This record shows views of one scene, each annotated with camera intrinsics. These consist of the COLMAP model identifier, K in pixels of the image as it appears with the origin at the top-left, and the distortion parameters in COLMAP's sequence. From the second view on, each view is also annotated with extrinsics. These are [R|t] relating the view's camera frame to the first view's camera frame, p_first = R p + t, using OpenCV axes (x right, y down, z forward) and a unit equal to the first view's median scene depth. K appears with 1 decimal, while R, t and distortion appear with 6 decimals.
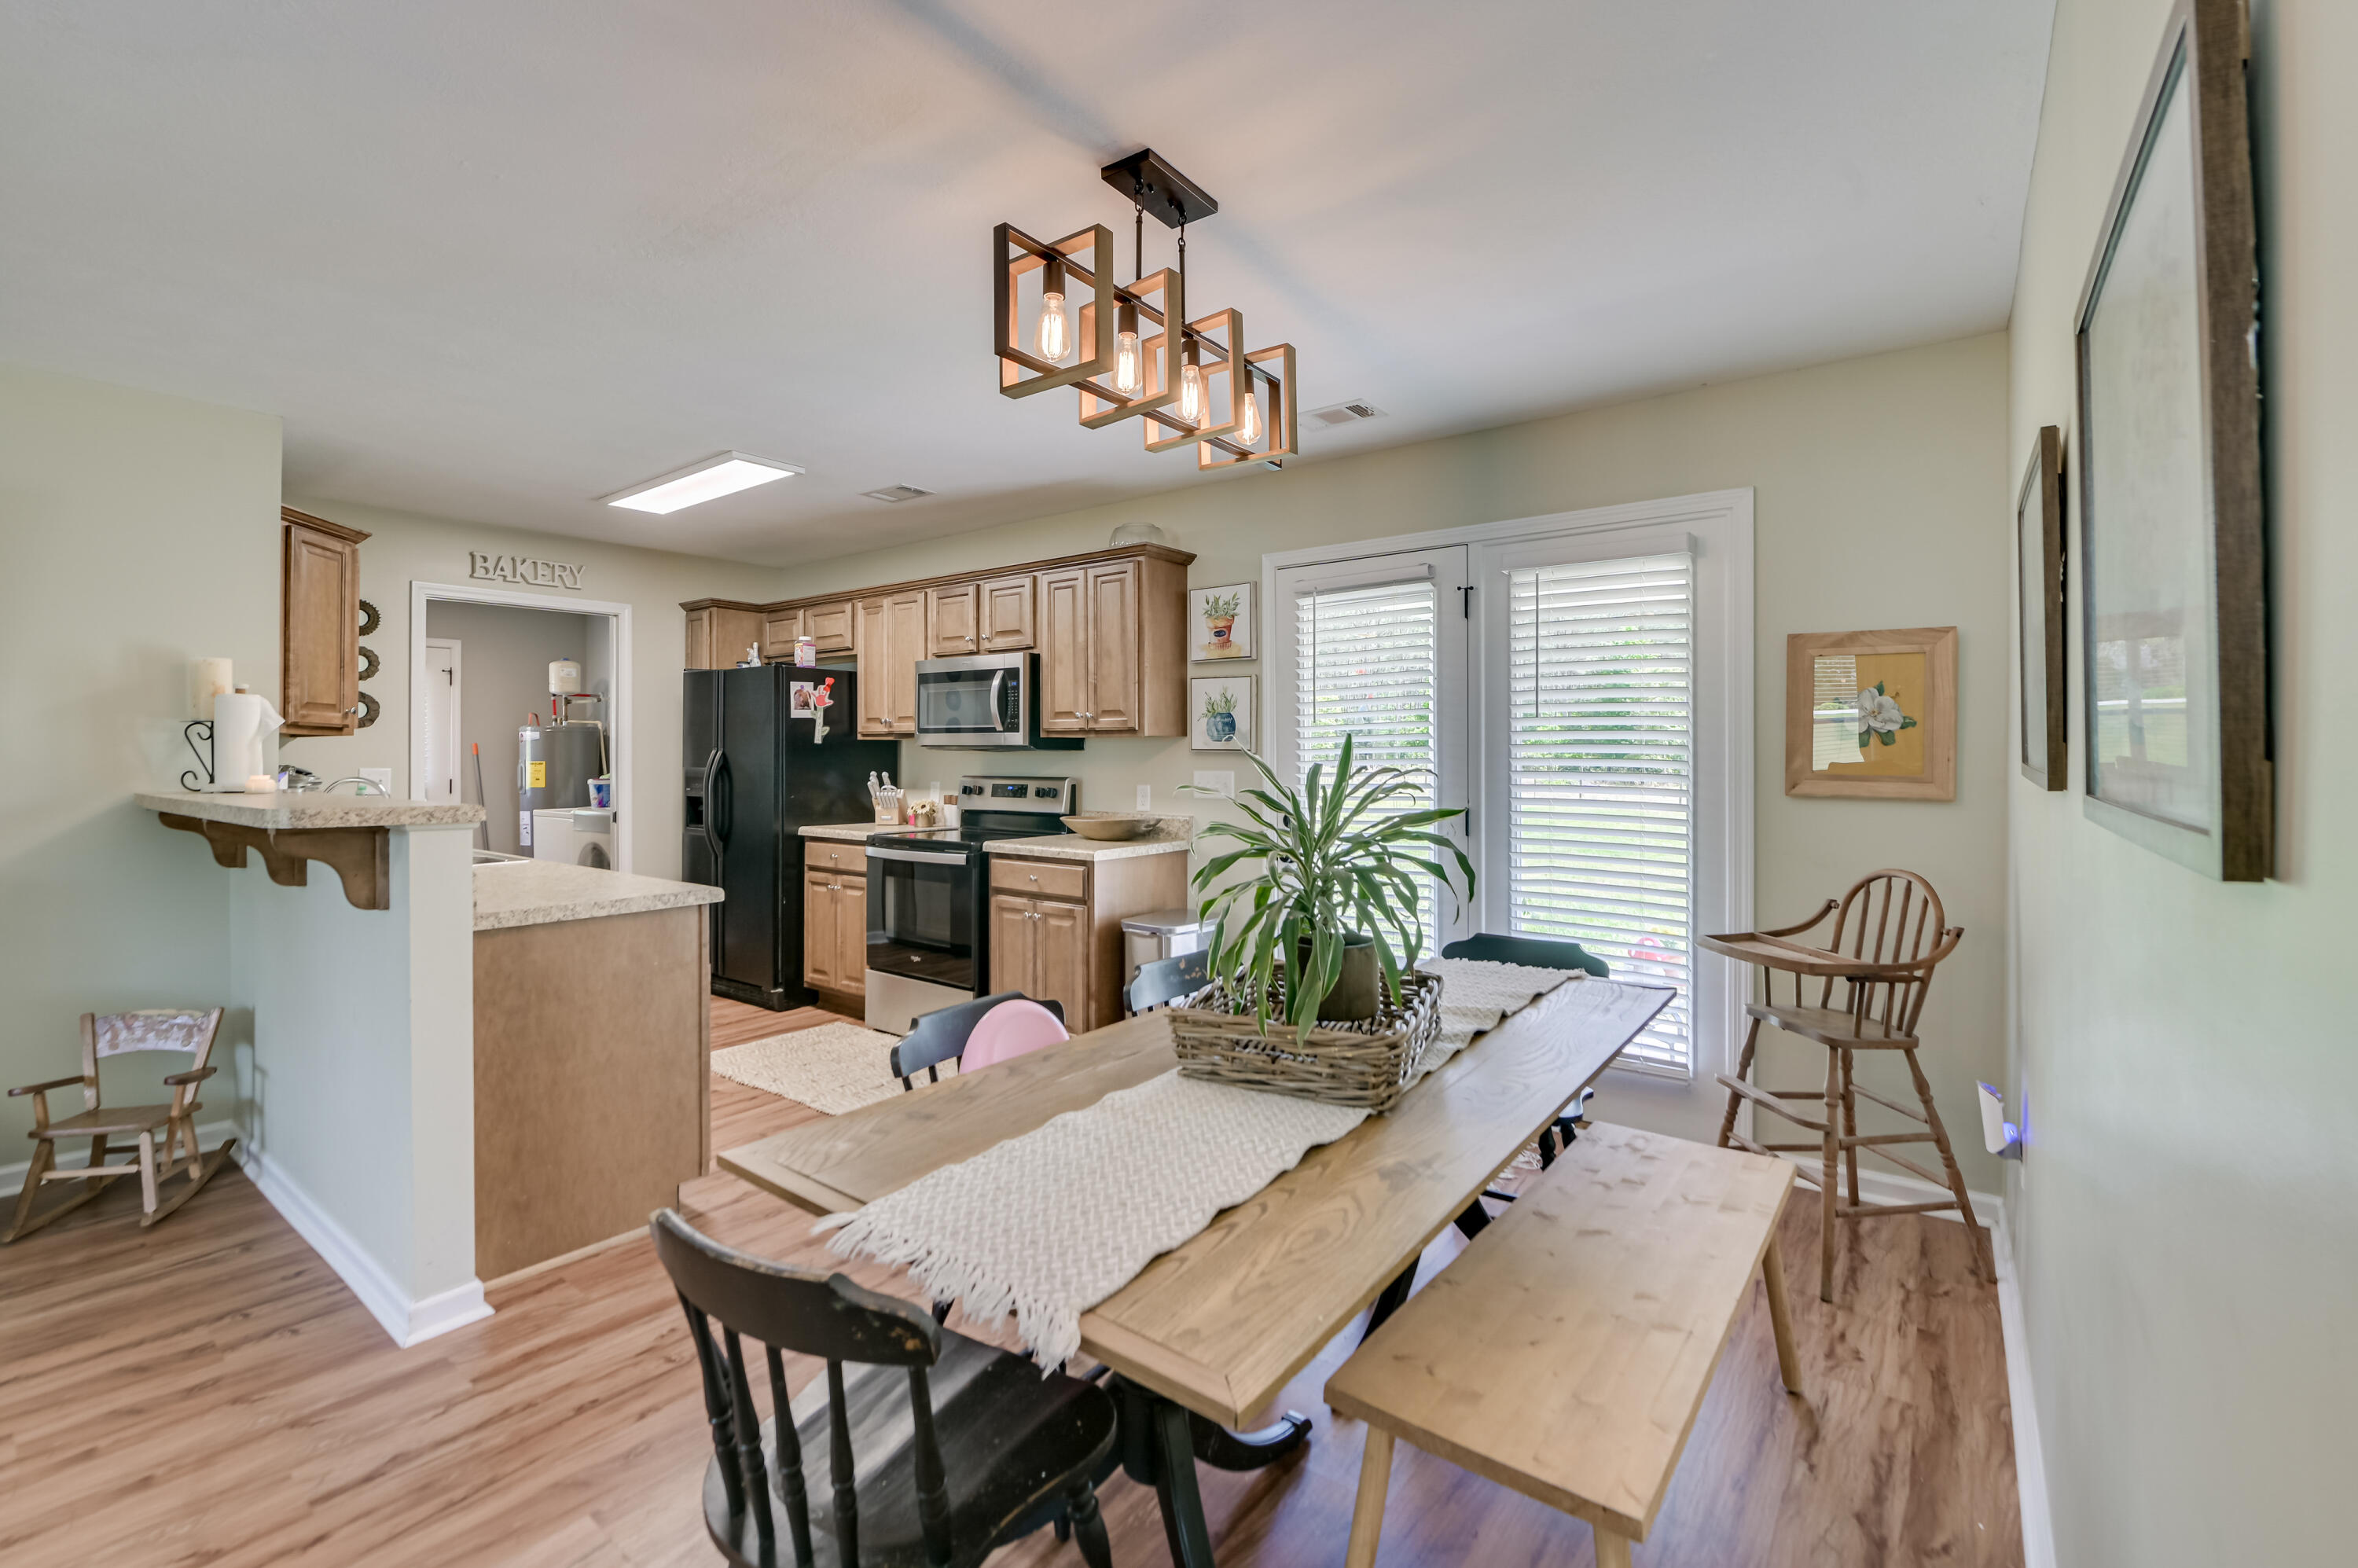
lens RADIAL K [[1005.3, 0, 1184.6], [0, 1005.3, 751.8], [0, 0, 1]] dist [-0.020427, 0.000615]
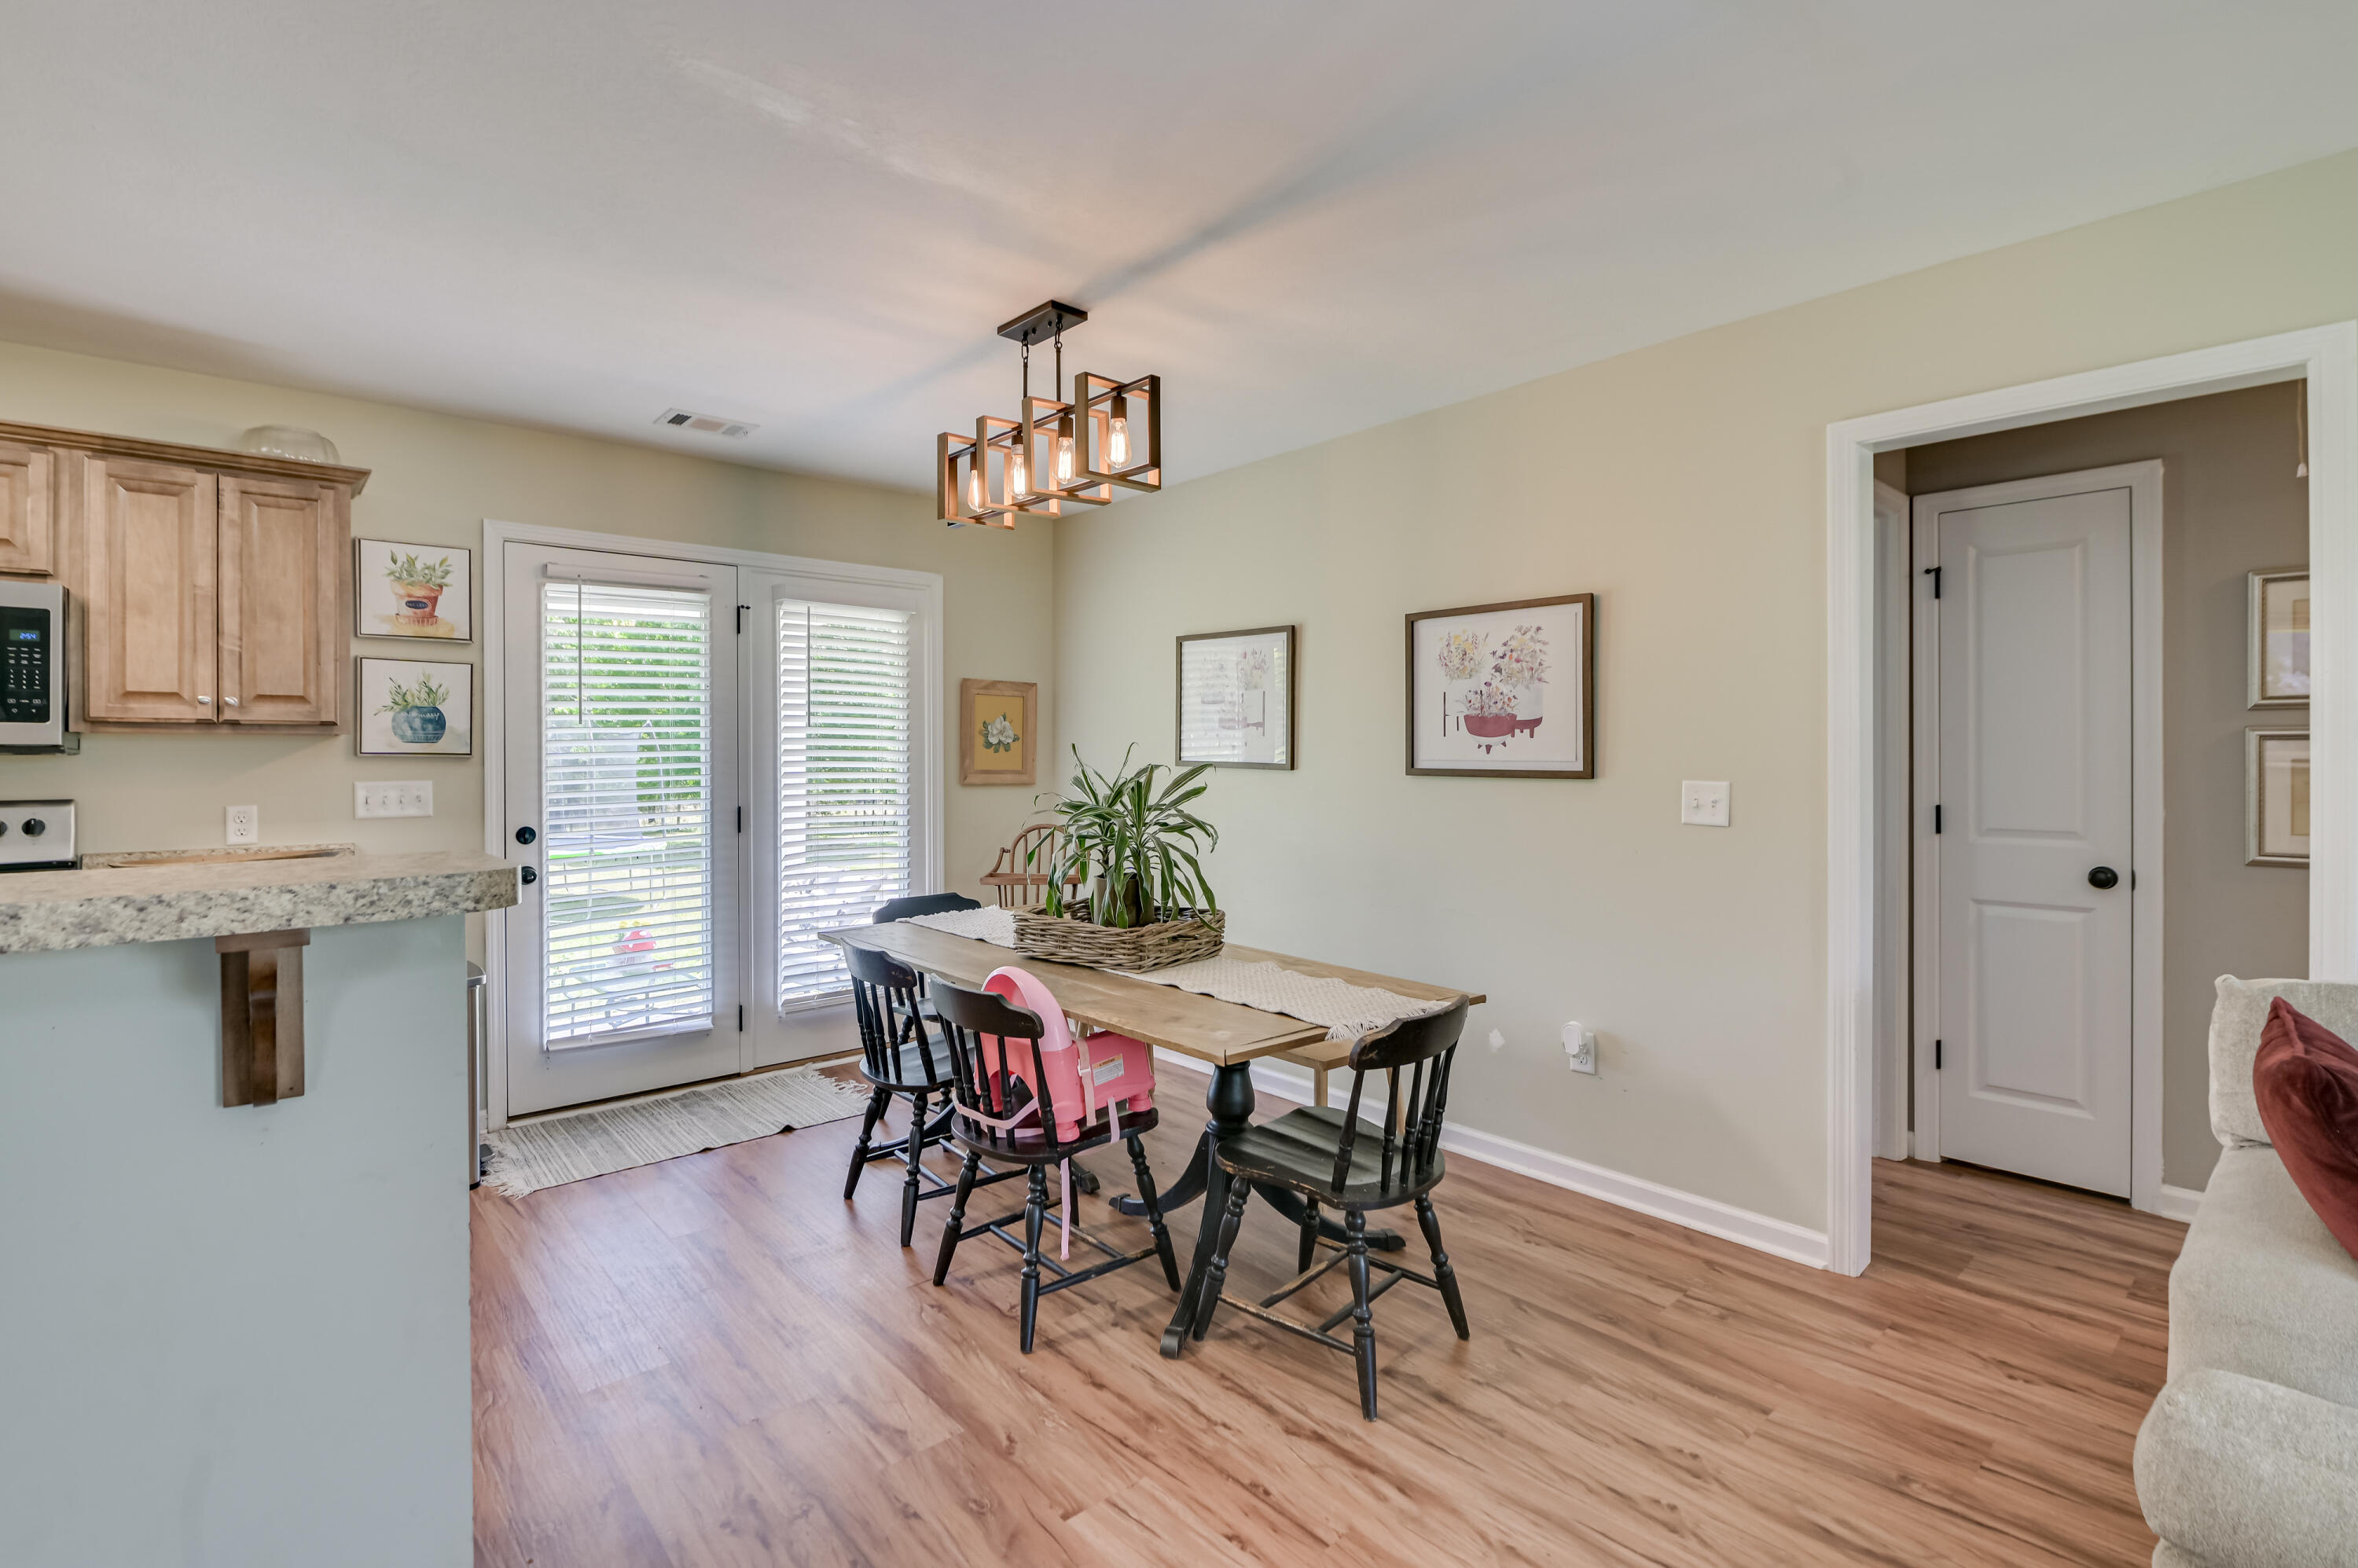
lens RADIAL K [[1063.6, 0, 1125.8], [0, 1063.6, 759.3], [0, 0, 1]] dist [-0.014752, 0.000004]
pose [[0.228715, -0.002158, 0.973491, -0.596938], [0.002633, 0.999995, 0.001598, 0.002395], [-0.973490, 0.002198, 0.228719, 0.258461]]
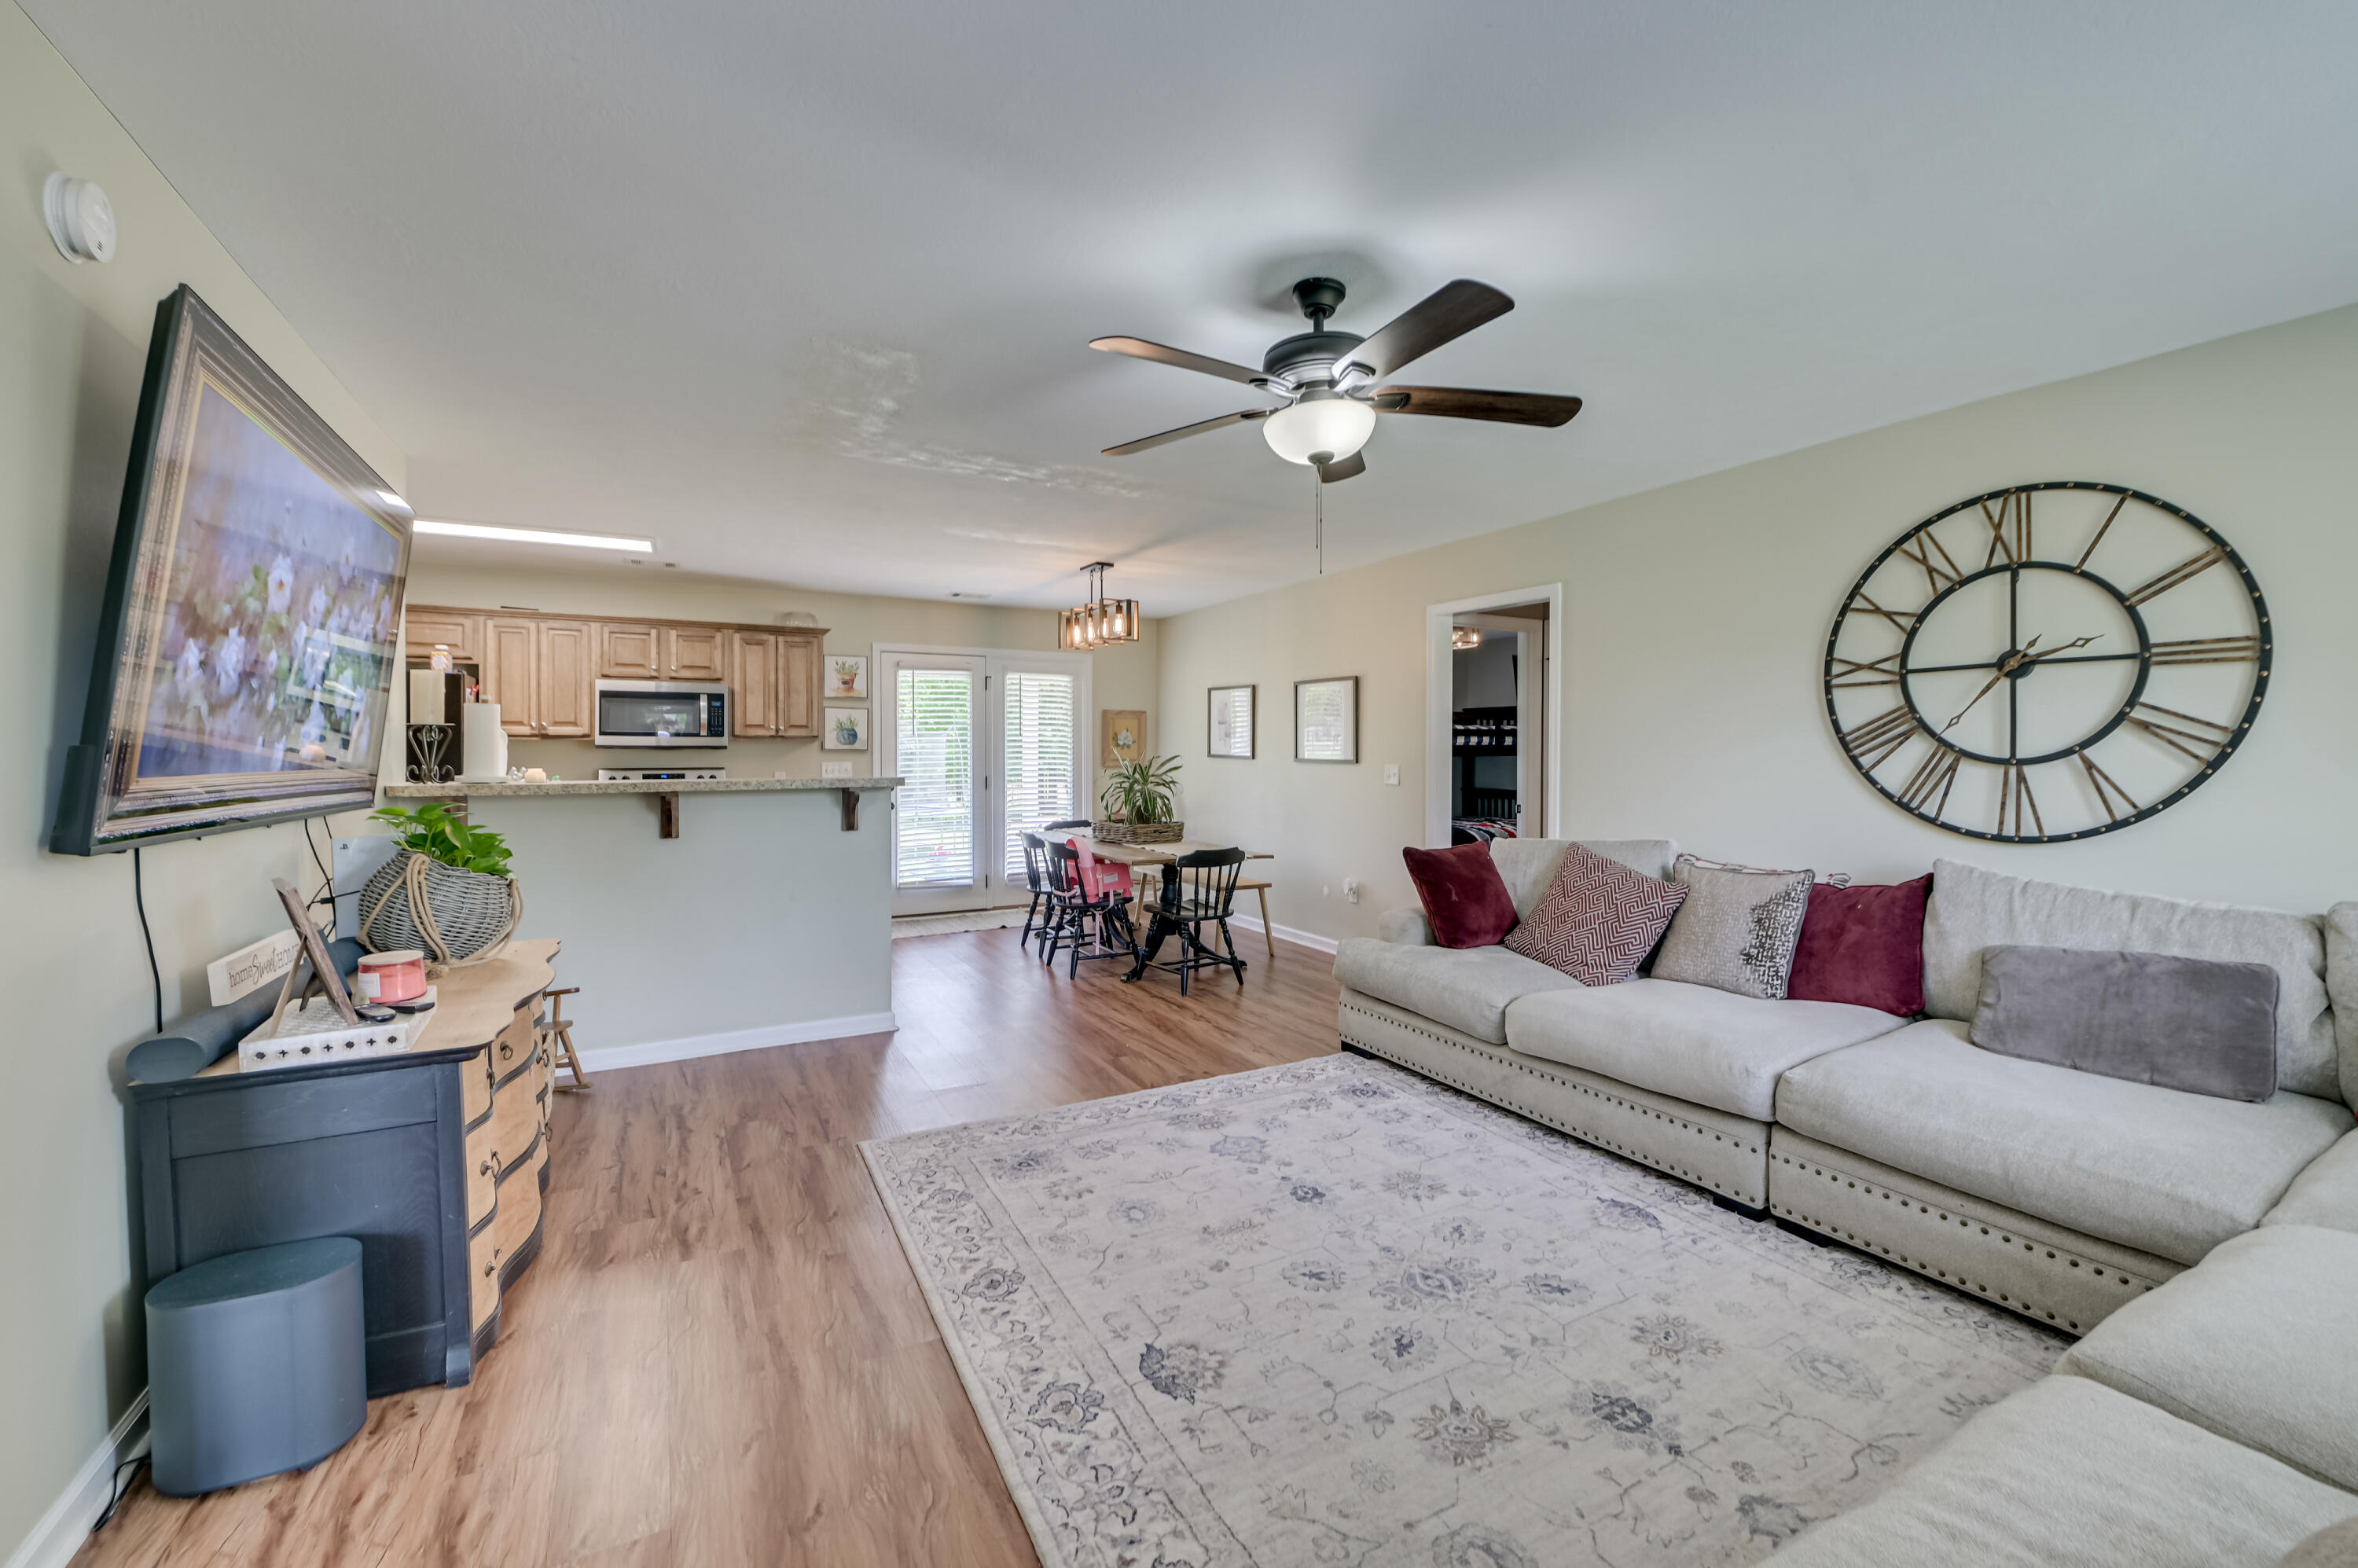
lens RADIAL K [[931.5, 0, 1170.5], [0, 931.5, 756.9], [0, 0, 1]] dist [-0.018173, -0.000529]
pose [[0.417183, -0.003764, 0.908815, -1.121298], [-0.001209, 0.999988, 0.004697, 0.002560], [-0.908822, -0.003059, 0.417173, -0.175404]]
